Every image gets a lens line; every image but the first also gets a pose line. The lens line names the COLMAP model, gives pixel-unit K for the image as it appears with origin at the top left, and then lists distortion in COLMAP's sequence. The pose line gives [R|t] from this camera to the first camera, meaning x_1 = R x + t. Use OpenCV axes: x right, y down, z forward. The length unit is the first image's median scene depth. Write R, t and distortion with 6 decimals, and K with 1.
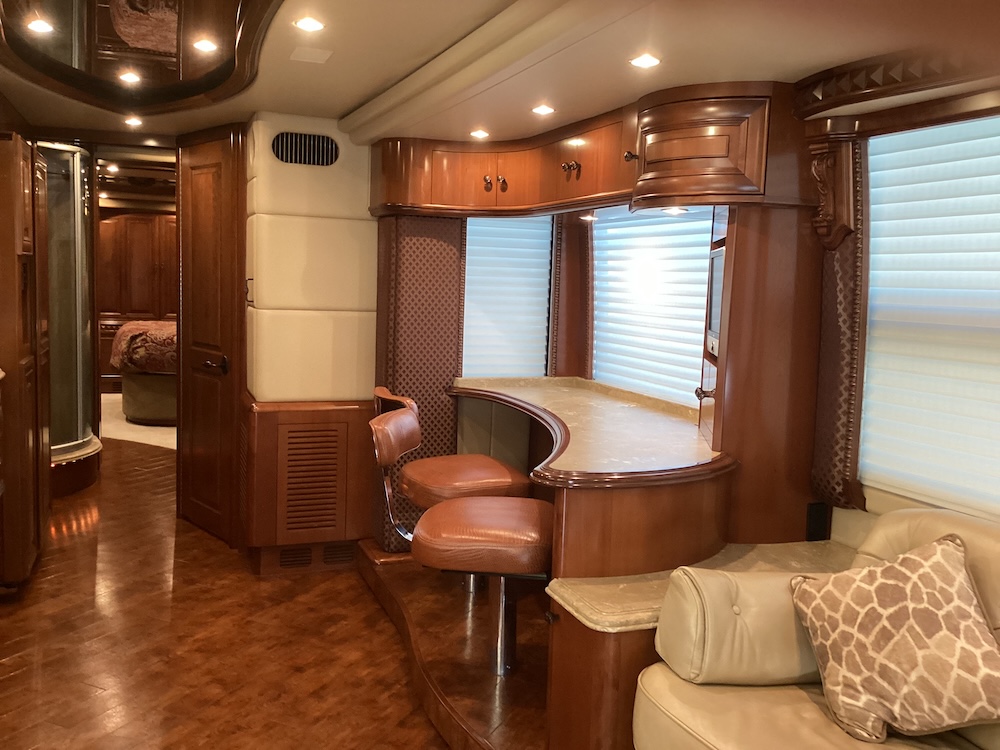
lens RADIAL K [[909.8, 0, 490.6], [0, 909.8, 374.8], [0, 0, 1]] dist [0.093081, -0.167434]
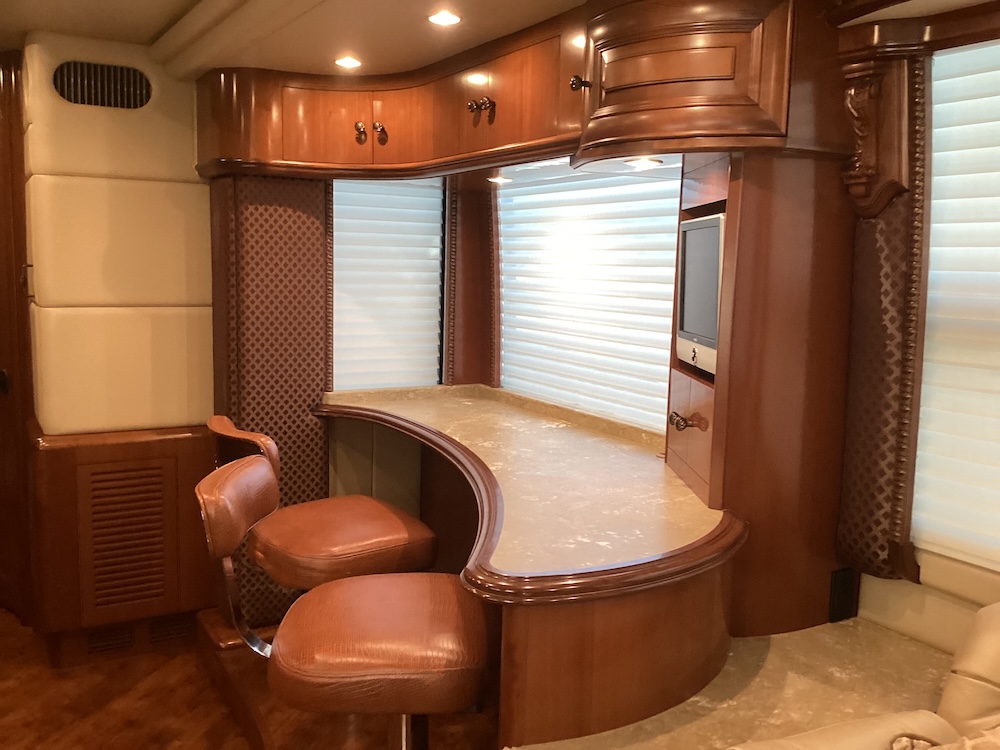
lens RADIAL K [[904.9, 0, 496.8], [0, 904.9, 371.0], [0, 0, 1]] dist [0.118273, -0.231057]
pose [[0.986993, -0.030412, 0.157859, -0.017103], [0.027245, 0.999382, 0.022193, -0.030030], [-0.158437, -0.017604, 0.987212, 0.251108]]
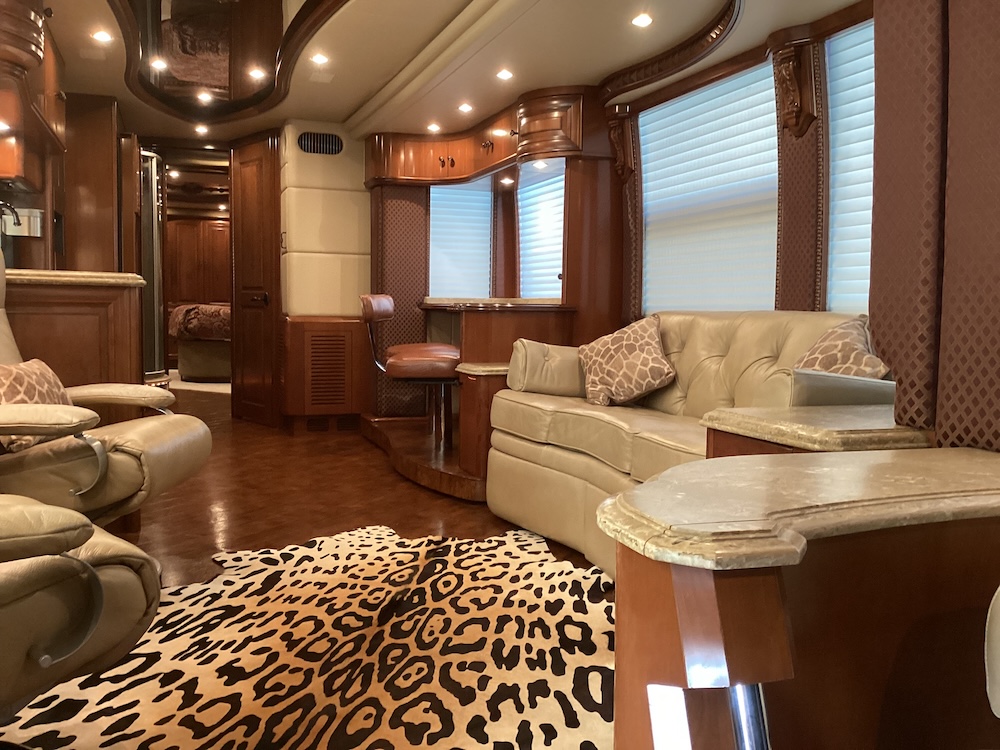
lens RADIAL K [[909.8, 0, 490.6], [0, 909.8, 374.8], [0, 0, 1]] dist [0.093081, -0.167434]
pose [[0.999532, -0.019081, -0.023930, 0.109529], [0.018337, 0.999353, -0.030955, 0.192759], [0.024505, 0.030502, 0.999234, -0.497981]]
